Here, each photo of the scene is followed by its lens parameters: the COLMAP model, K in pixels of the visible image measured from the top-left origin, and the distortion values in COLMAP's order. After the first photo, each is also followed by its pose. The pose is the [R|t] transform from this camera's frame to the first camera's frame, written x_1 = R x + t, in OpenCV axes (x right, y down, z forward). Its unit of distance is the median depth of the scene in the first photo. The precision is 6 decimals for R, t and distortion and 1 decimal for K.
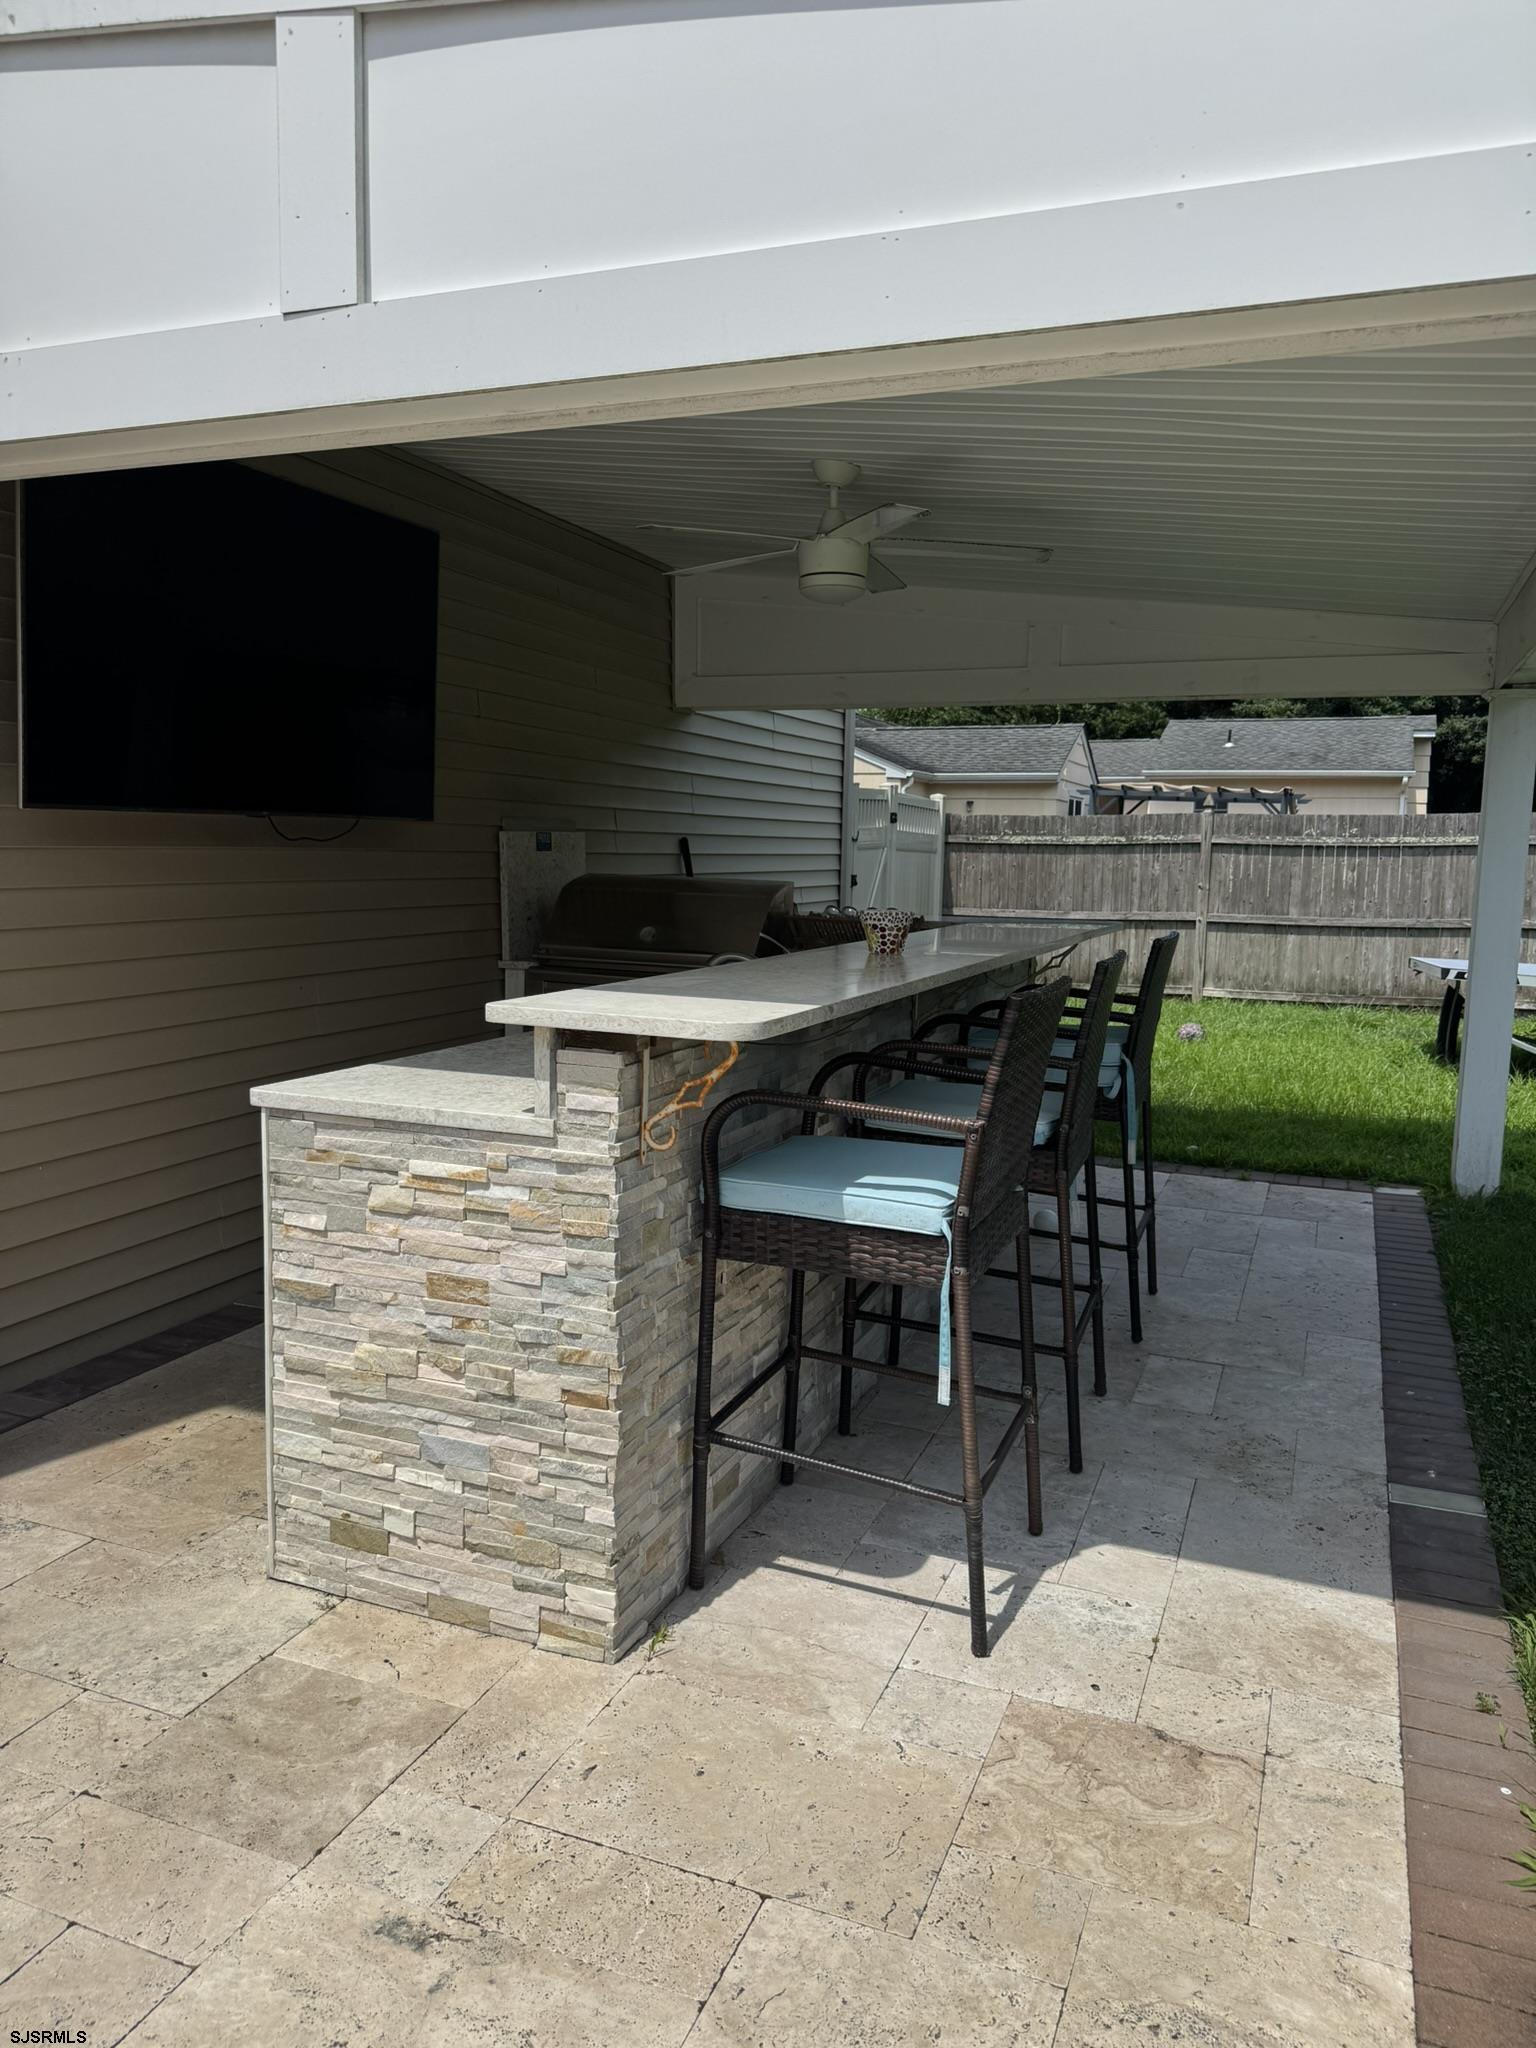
lens RADIAL K [[1448.8, 0, 768.0], [0, 1448.8, 1024.0], [0, 0, 1]] dist [0.158104, -0.304300]
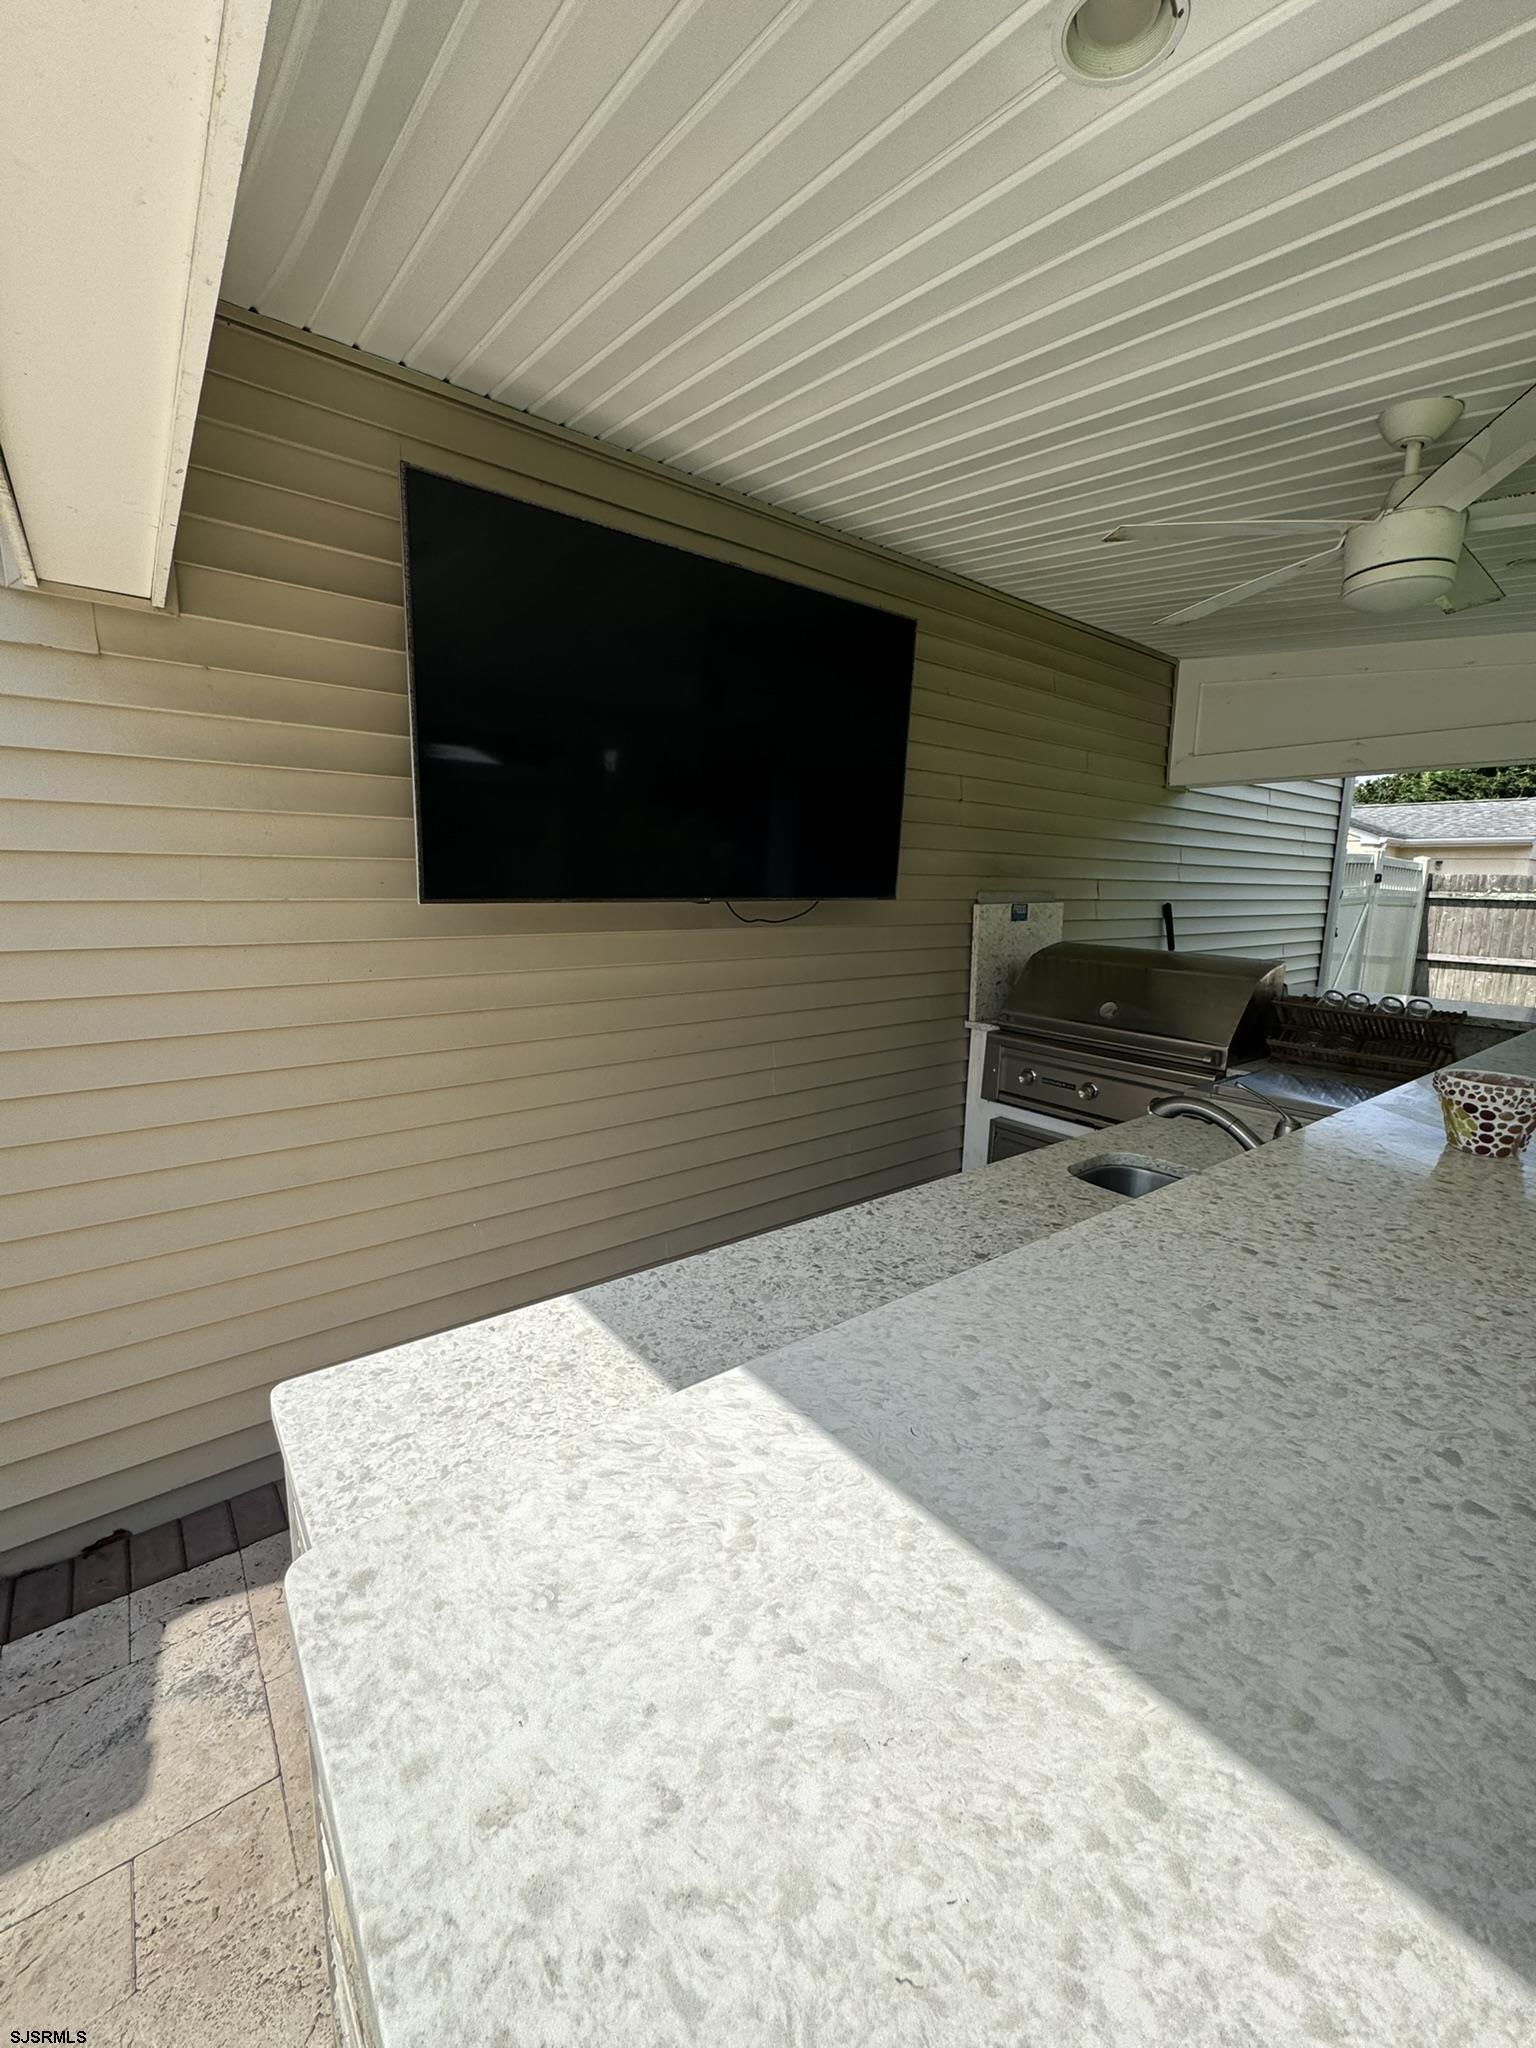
lens RADIAL K [[818.9, 0, 768.0], [0, 818.9, 1024.0], [0, 0, 1]] dist [-0.003733, -0.000147]
pose [[0.864830, 0.080138, -0.495628, -0.002744], [-0.060332, 0.996614, 0.055868, -0.030832], [0.498427, -0.018414, 0.866736, 0.176875]]
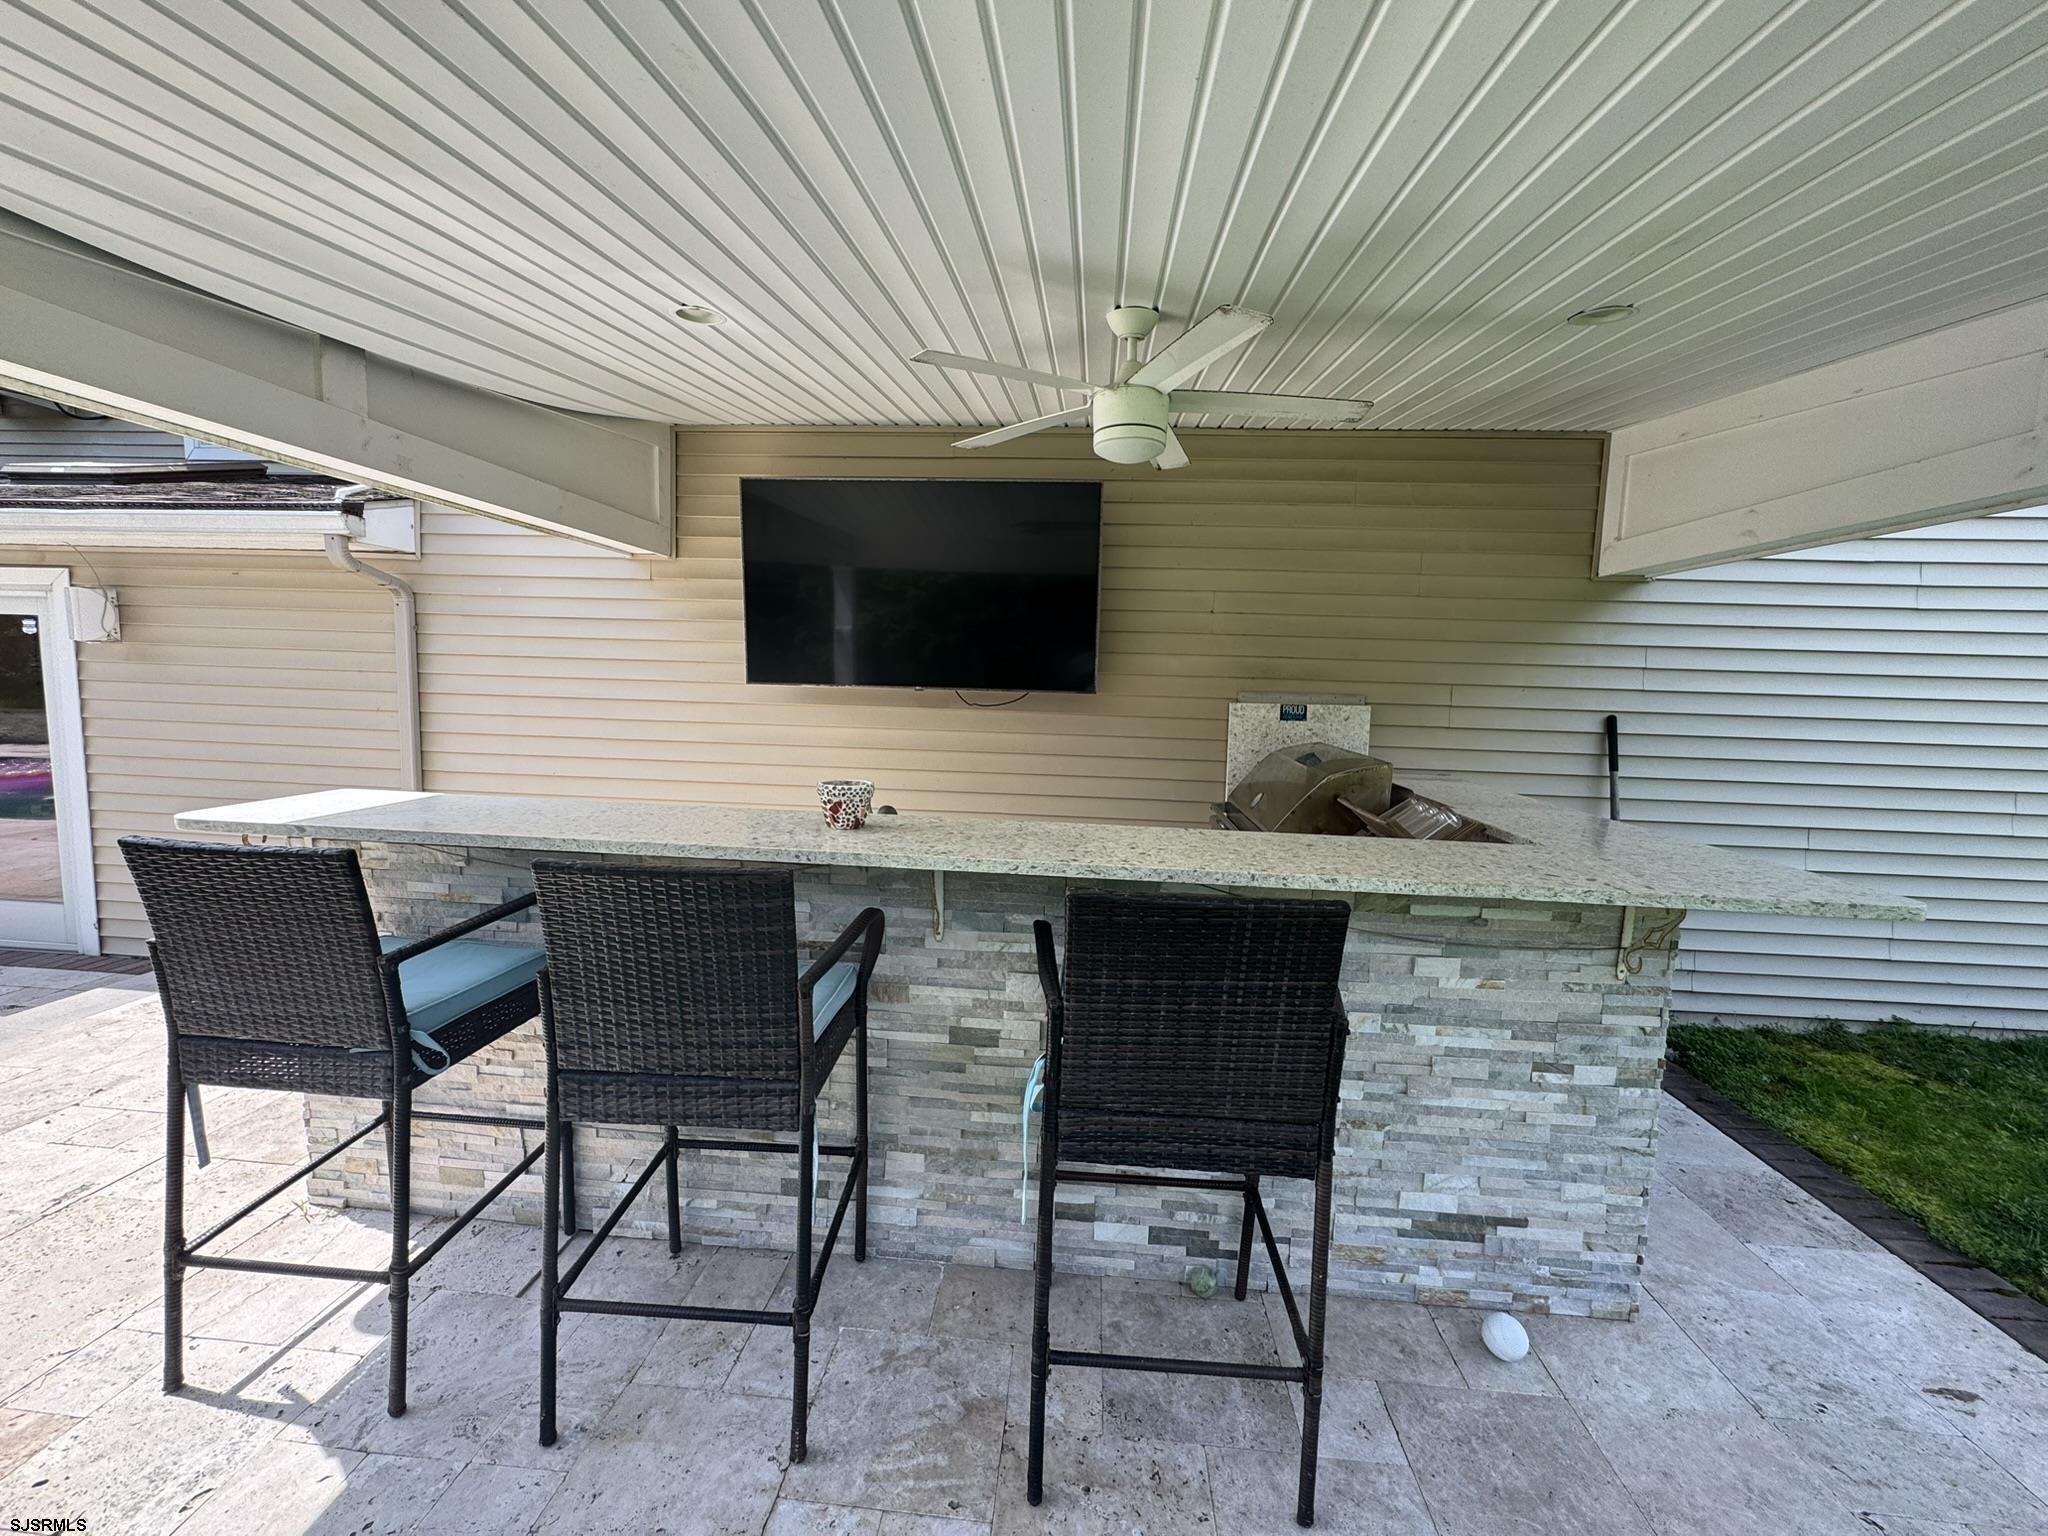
lens RADIAL K [[818.9, 0, 1024.0], [0, 818.9, 768.0], [0, 0, 1]] dist [-0.003733, -0.000147]
pose [[0.291015, 0.085424, -0.952897, 0.191533], [-0.142426, 0.988775, 0.045143, -0.038570], [0.946058, 0.122580, 0.299915, 0.291113]]
